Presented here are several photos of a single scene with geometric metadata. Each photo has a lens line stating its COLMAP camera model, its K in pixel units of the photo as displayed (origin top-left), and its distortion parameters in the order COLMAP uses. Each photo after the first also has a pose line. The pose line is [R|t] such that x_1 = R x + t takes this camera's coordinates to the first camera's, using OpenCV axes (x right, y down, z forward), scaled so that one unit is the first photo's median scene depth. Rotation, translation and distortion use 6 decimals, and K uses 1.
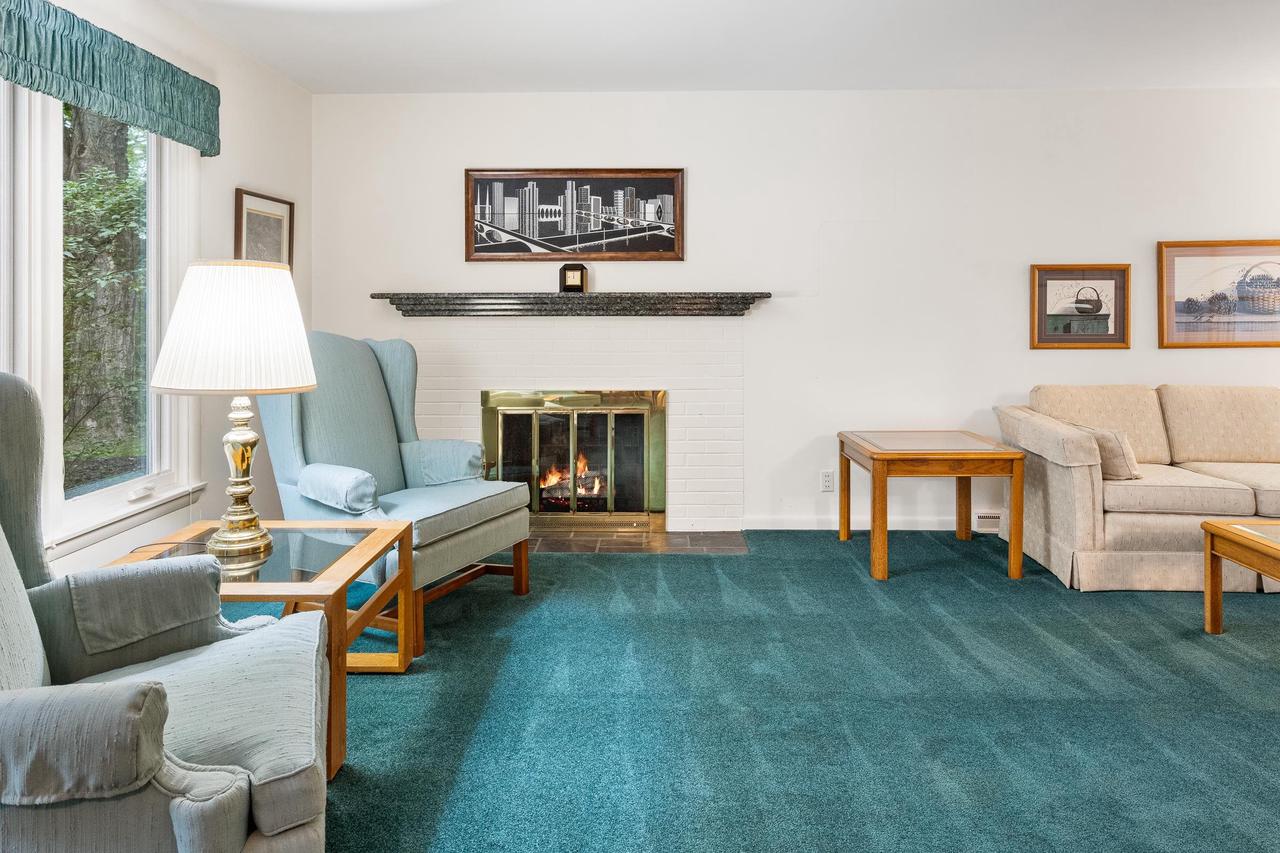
lens RADIAL K [[814.3, 0, 622.5], [0, 814.3, 311.6], [0, 0, 1]] dist [-0.005270, 0.000320]
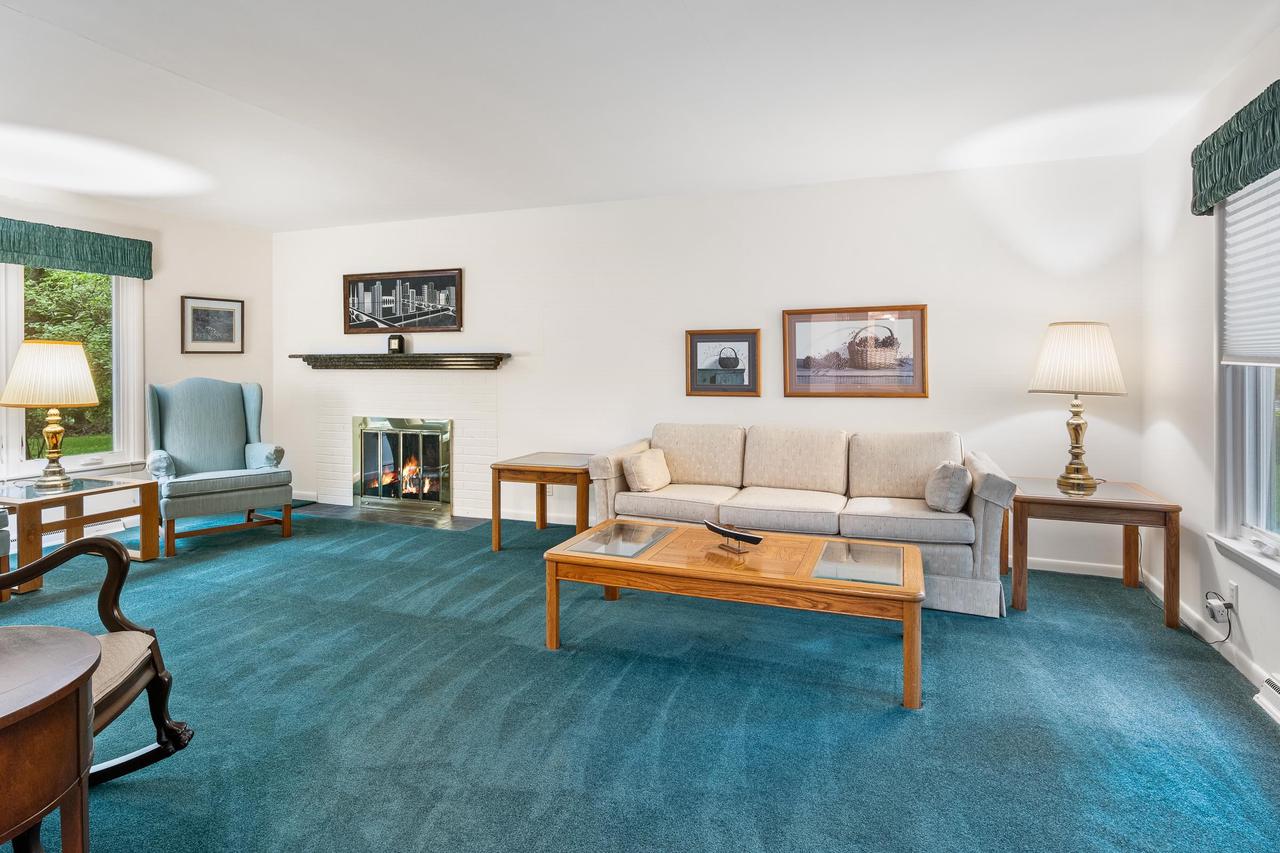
lens RADIAL K [[689.0, 0, 637.8], [0, 689.0, 365.0], [0, 0, 1]] dist [0.002687, 0.000558]
pose [[0.942166, 0.000973, -0.335145, 0.801133], [-0.001650, 0.999997, -0.001735, -0.000868], [0.335143, 0.002188, 0.942165, -0.059615]]
